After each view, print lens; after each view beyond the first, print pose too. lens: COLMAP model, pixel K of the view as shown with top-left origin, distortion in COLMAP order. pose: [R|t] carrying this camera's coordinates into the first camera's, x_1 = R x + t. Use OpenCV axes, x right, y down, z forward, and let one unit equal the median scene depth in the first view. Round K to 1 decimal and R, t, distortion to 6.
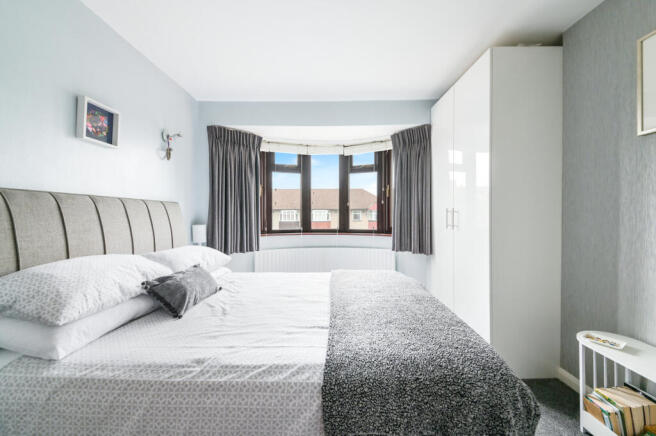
lens RADIAL K [[246.4, 0, 328.0], [0, 246.4, 218.0], [0, 0, 1]] dist [0.005603, -0.000453]
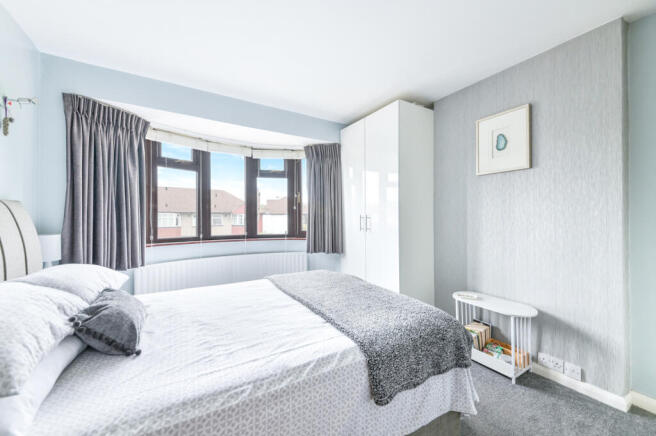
lens RADIAL K [[251.3, 0, 328.0], [0, 251.3, 218.0], [0, 0, 1]] dist [0.043773, -0.023014]
pose [[0.857111, 0.005074, 0.515107, -0.253219], [0.003665, 0.999866, -0.015947, -0.003561], [-0.515119, 0.015556, 0.856978, 0.001221]]
